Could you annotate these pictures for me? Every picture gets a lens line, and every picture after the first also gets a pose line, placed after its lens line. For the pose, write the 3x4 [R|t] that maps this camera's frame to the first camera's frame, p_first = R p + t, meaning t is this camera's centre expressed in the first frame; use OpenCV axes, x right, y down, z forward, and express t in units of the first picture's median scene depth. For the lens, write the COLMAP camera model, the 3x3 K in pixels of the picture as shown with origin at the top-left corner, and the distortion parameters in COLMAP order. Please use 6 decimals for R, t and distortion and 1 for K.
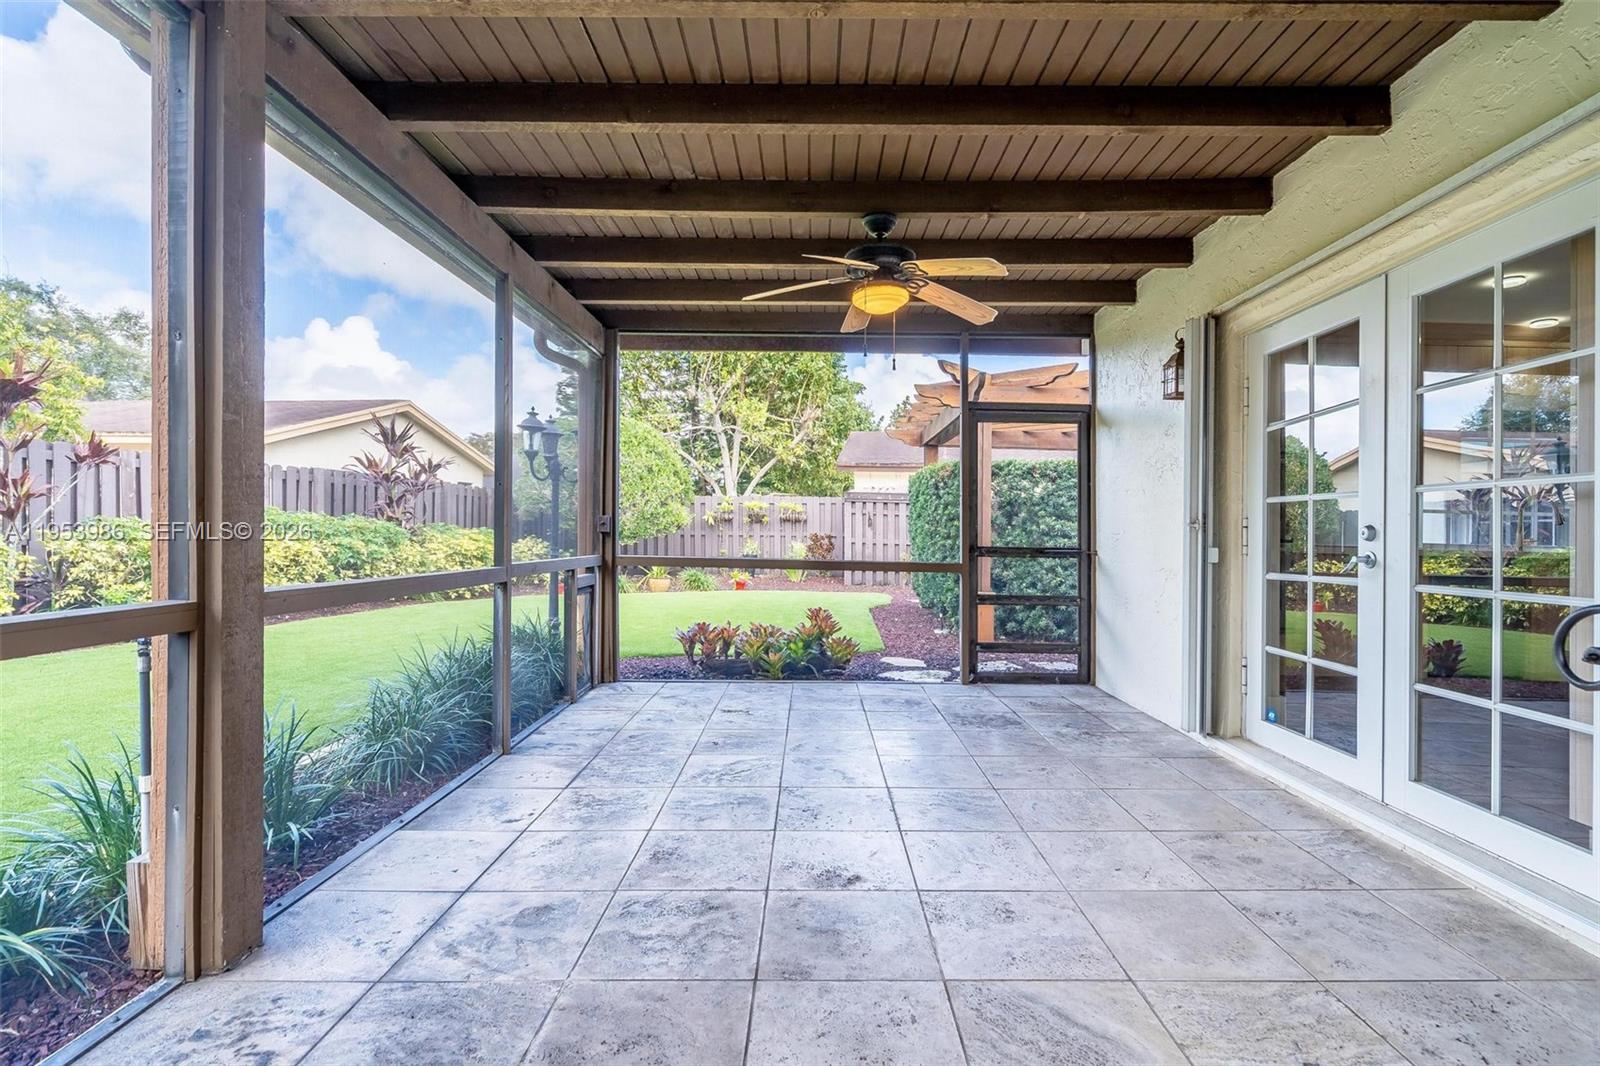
lens RADIAL K [[727.9, 0, 801.1], [0, 727.9, 543.0], [0, 0, 1]] dist [-0.003230, -0.000310]
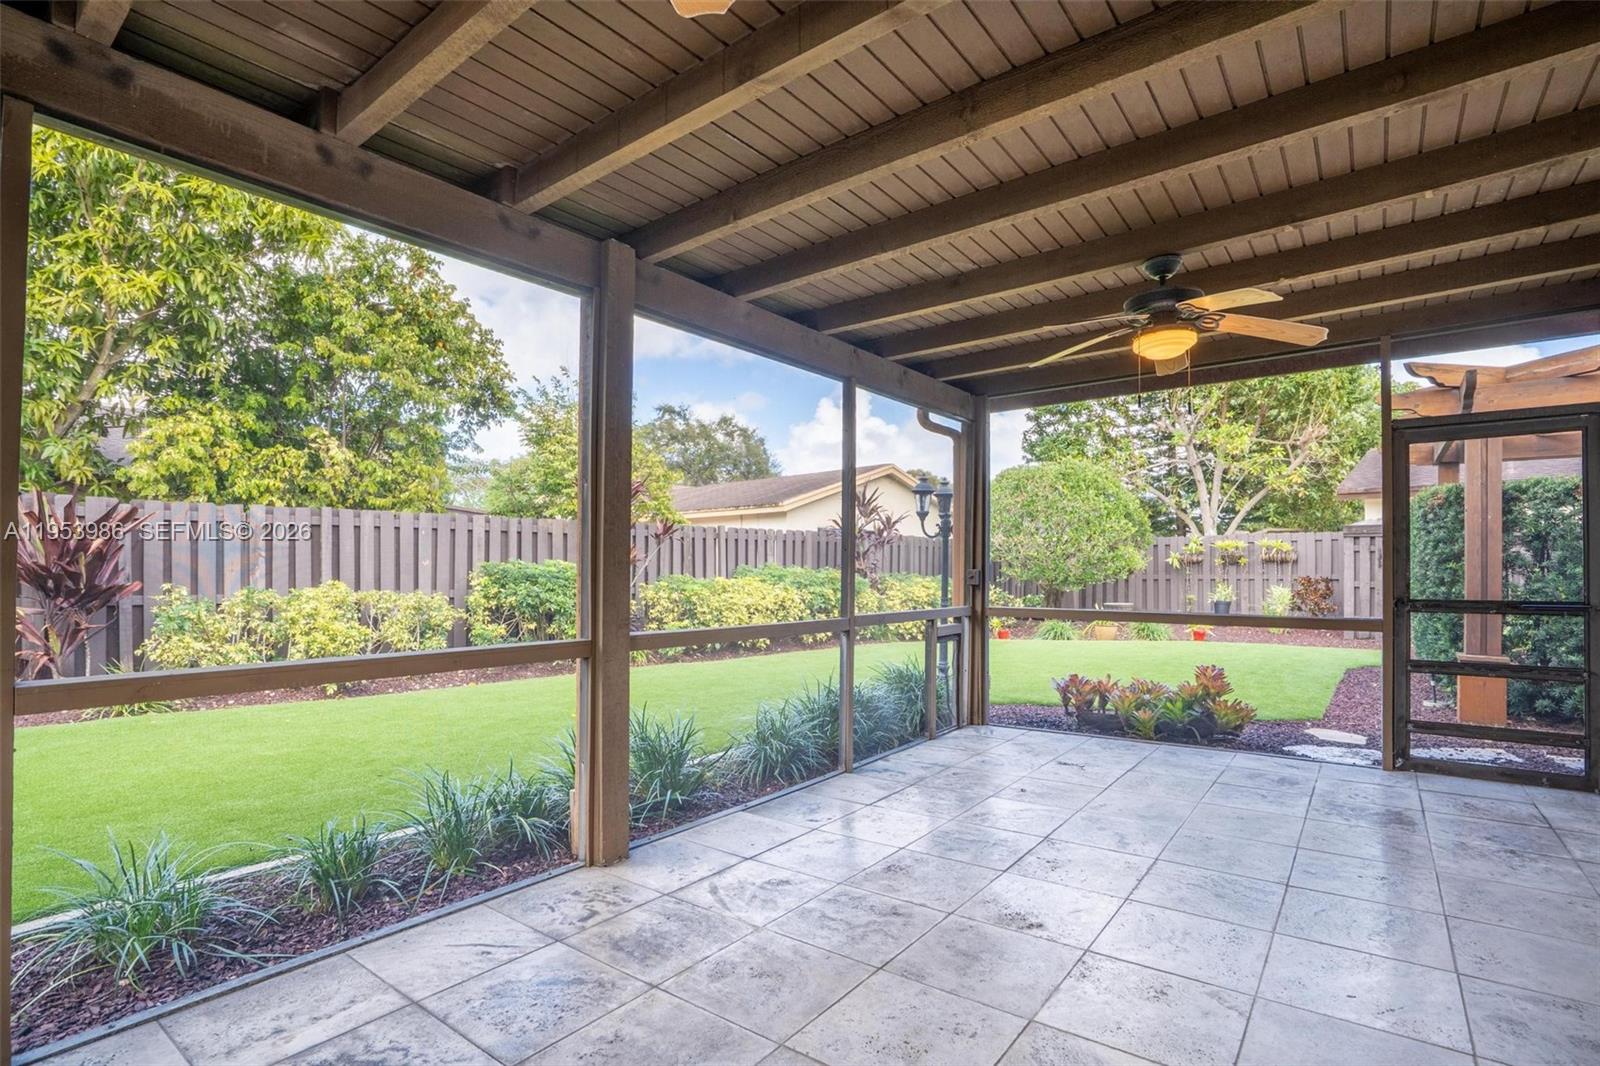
lens RADIAL K [[750.8, 0, 831.3], [0, 750.8, 568.1], [0, 0, 1]] dist [-0.065536, 0.028186]
pose [[0.809434, -0.017403, -0.586953, 0.193253], [0.004178, 0.999706, -0.023878, -0.012589], [0.587196, 0.016876, 0.809269, -0.018682]]
